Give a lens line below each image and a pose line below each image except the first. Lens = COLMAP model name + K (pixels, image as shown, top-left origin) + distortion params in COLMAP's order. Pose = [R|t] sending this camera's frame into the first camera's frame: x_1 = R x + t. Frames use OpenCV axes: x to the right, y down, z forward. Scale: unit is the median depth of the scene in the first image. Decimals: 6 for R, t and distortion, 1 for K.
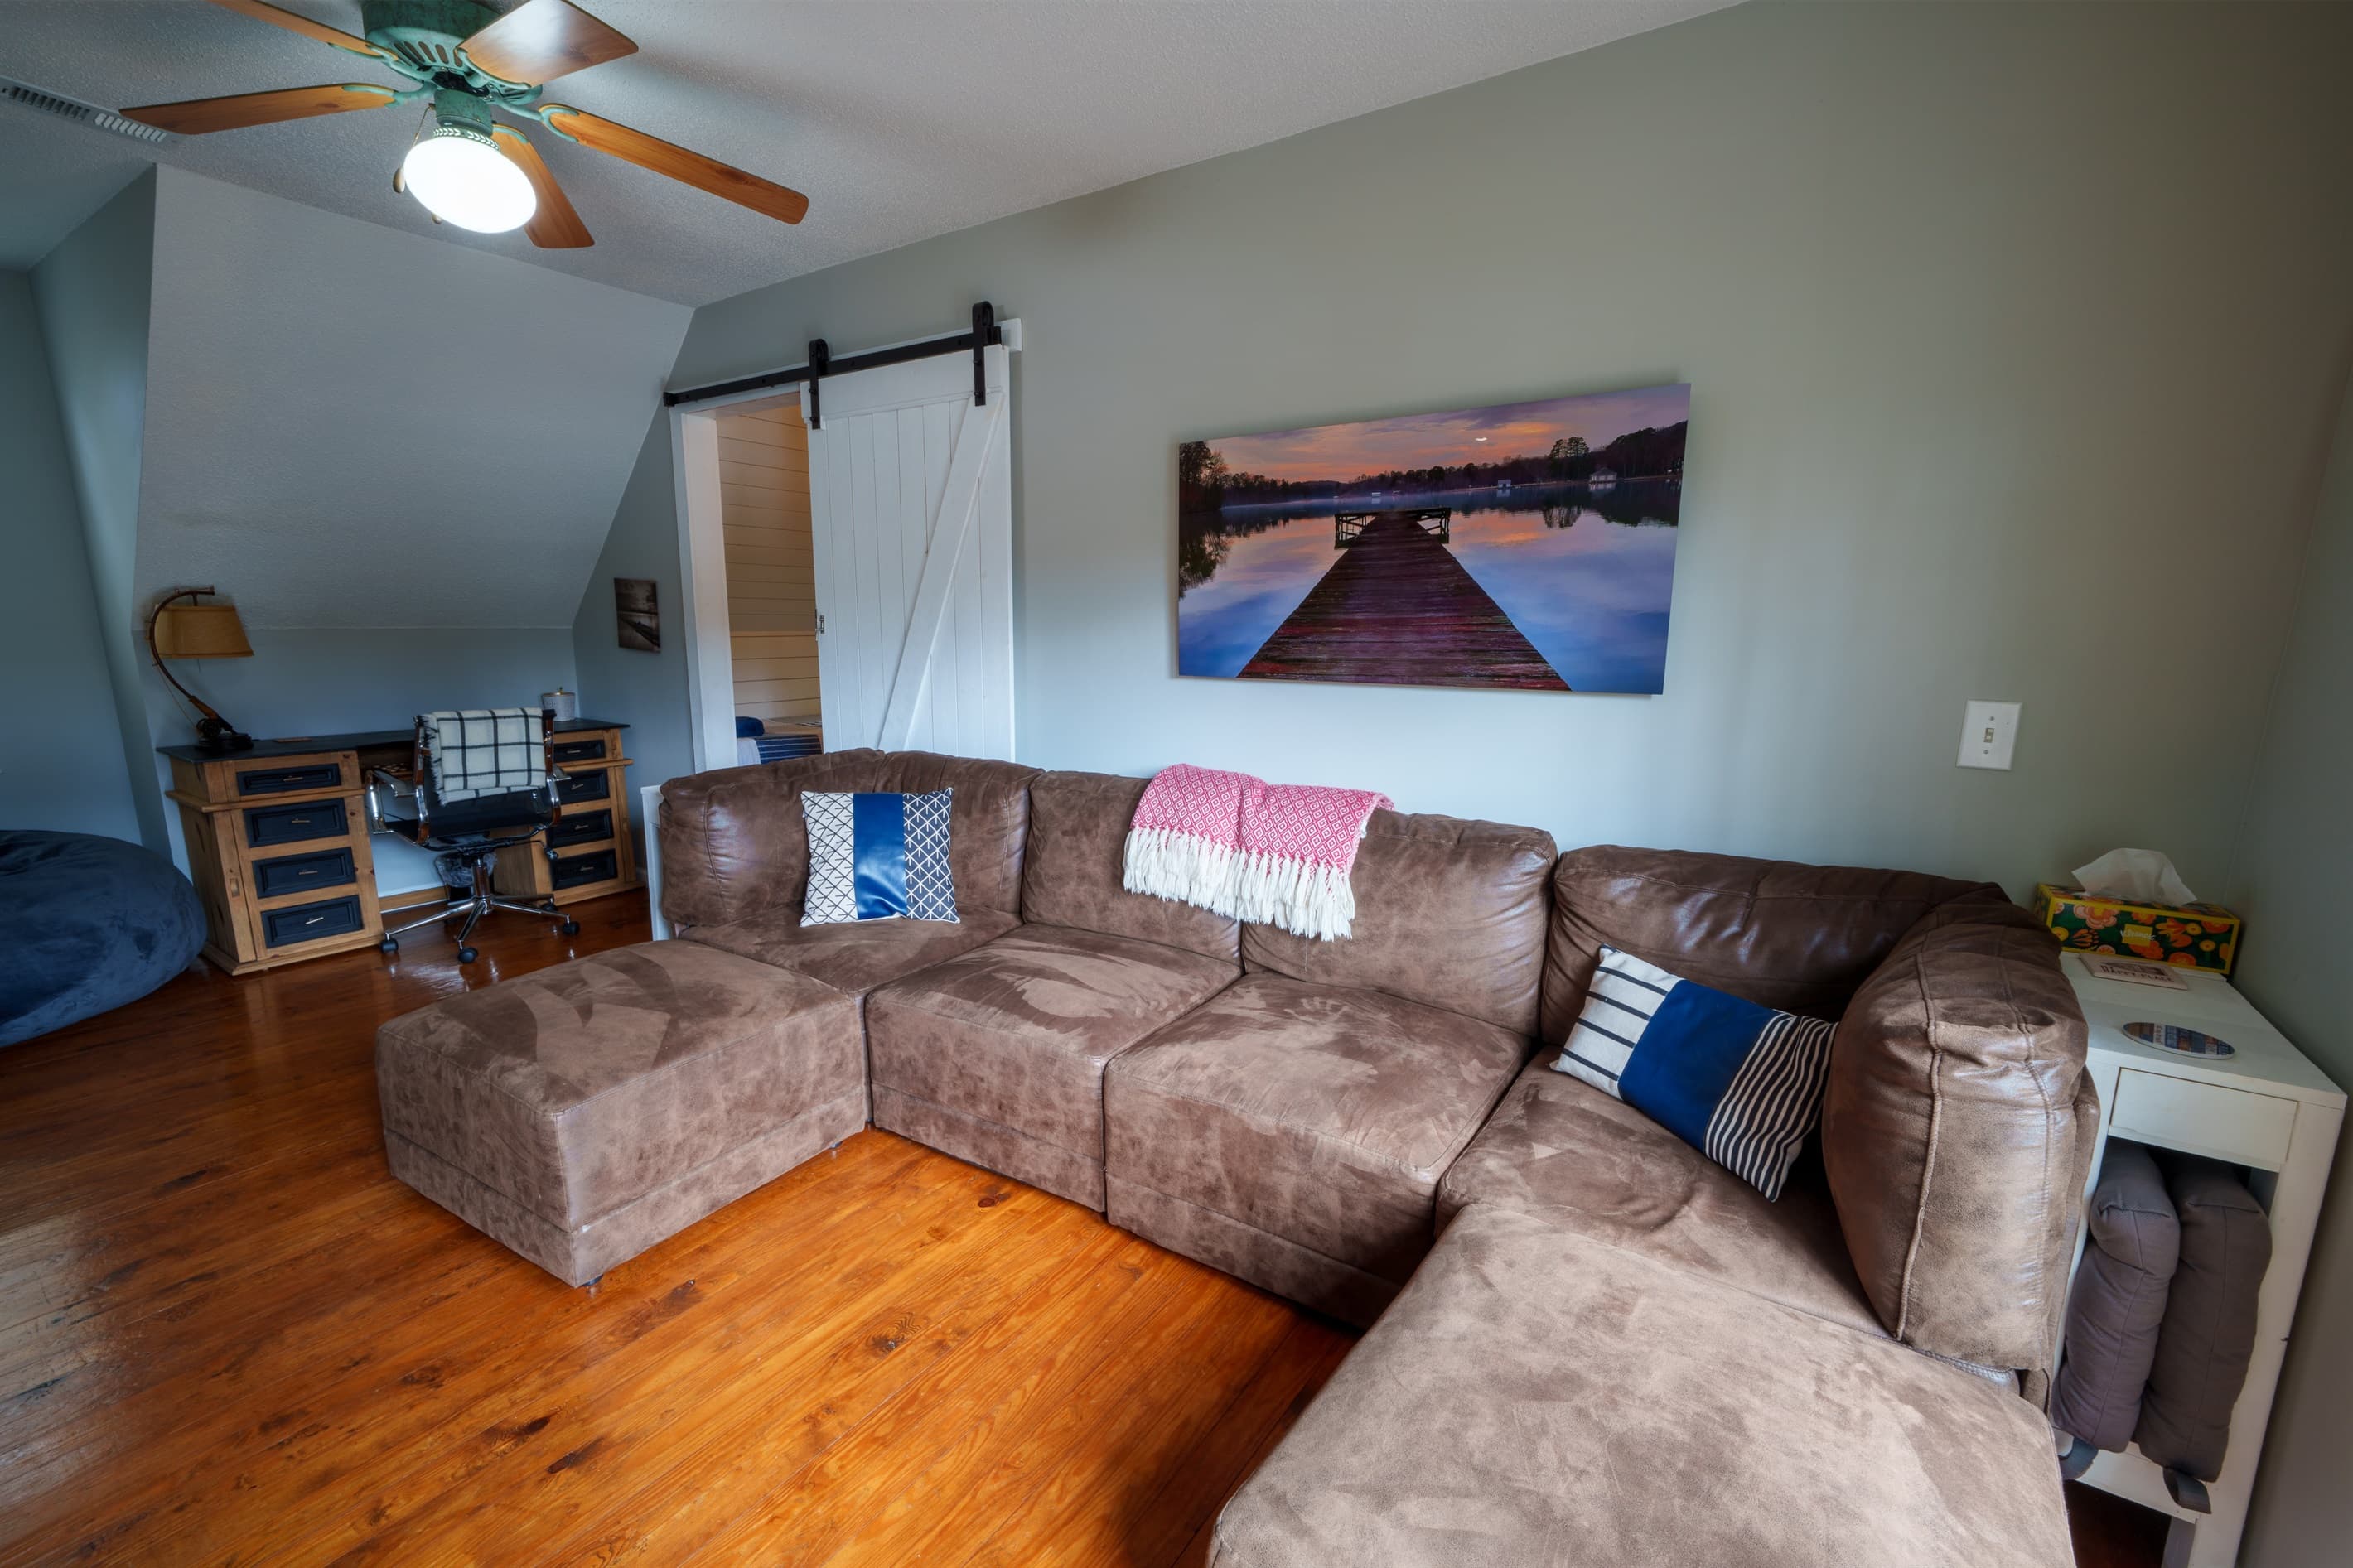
lens RADIAL K [[969.4, 0, 1176.5], [0, 969.4, 784.0], [0, 0, 1]] dist [-0.000994, -0.000027]
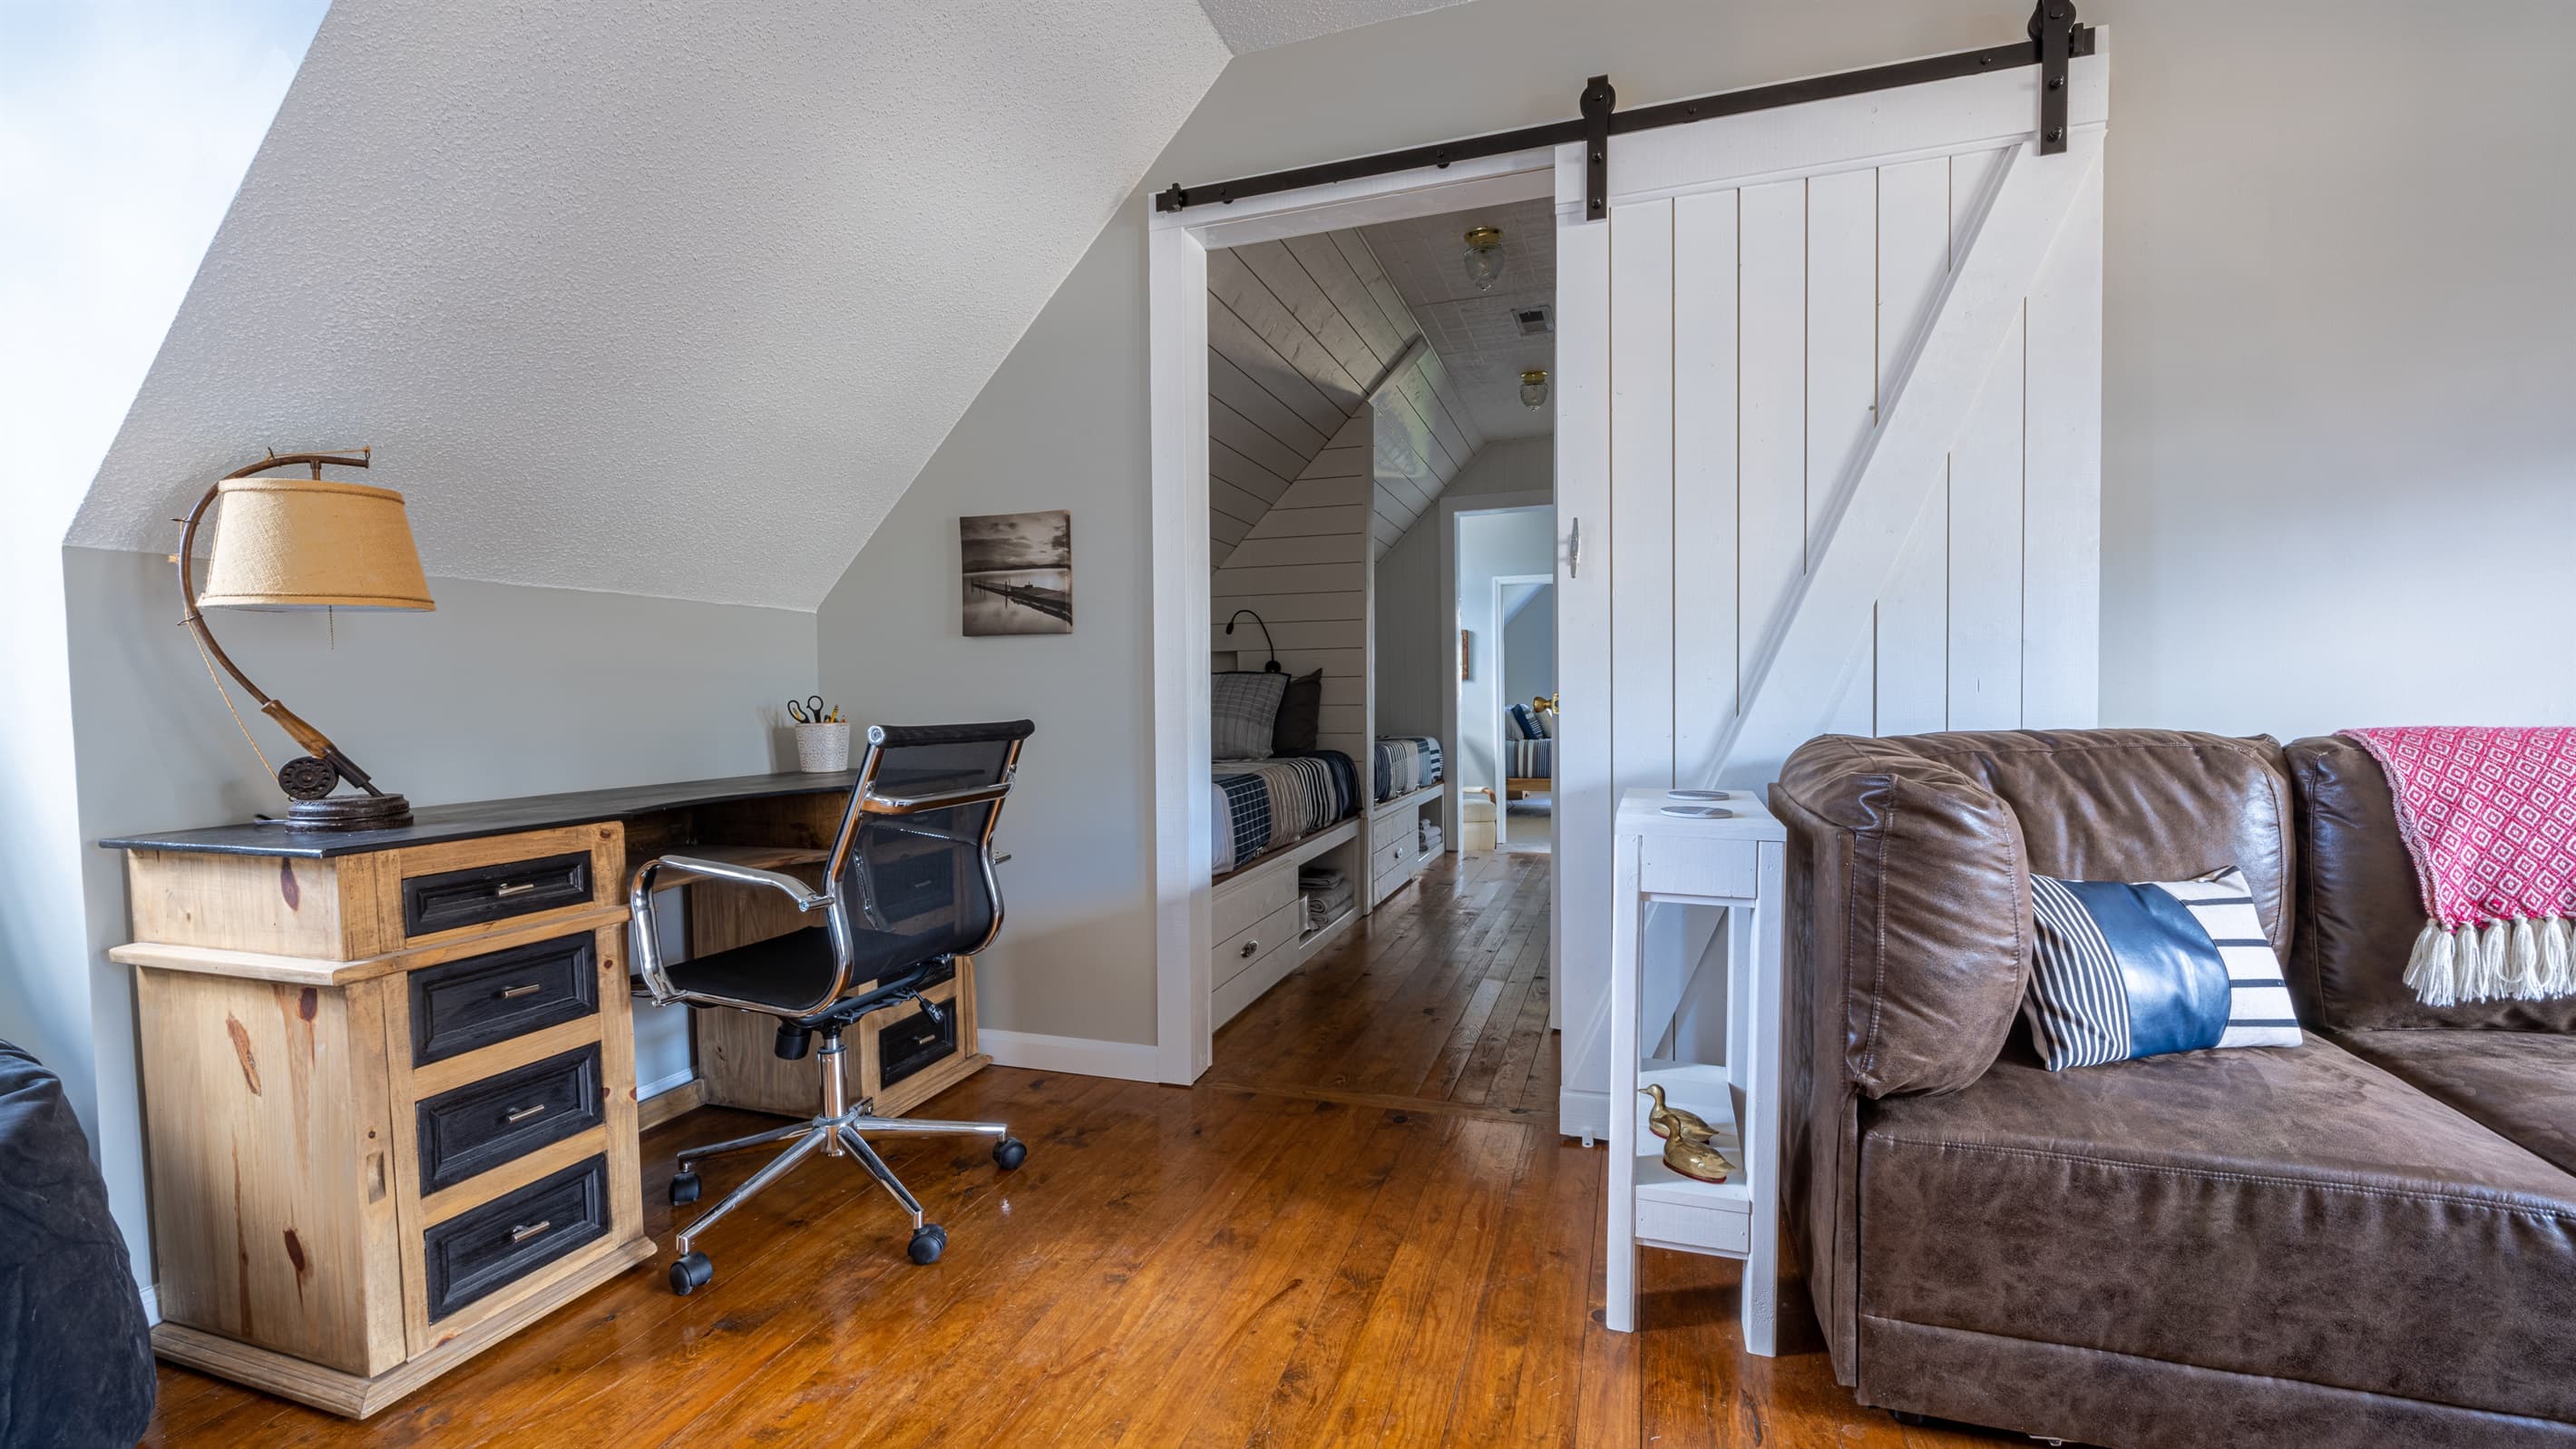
lens RADIAL K [[1066.3, 0, 1288.0], [0, 1066.3, 724.5], [0, 0, 1]] dist [-0.001024, -0.000176]
pose [[0.959676, -0.037728, 0.278566, -0.709044], [0.077231, 0.988206, -0.132229, 0.011365], [-0.270292, 0.148411, 0.951271, 0.449993]]
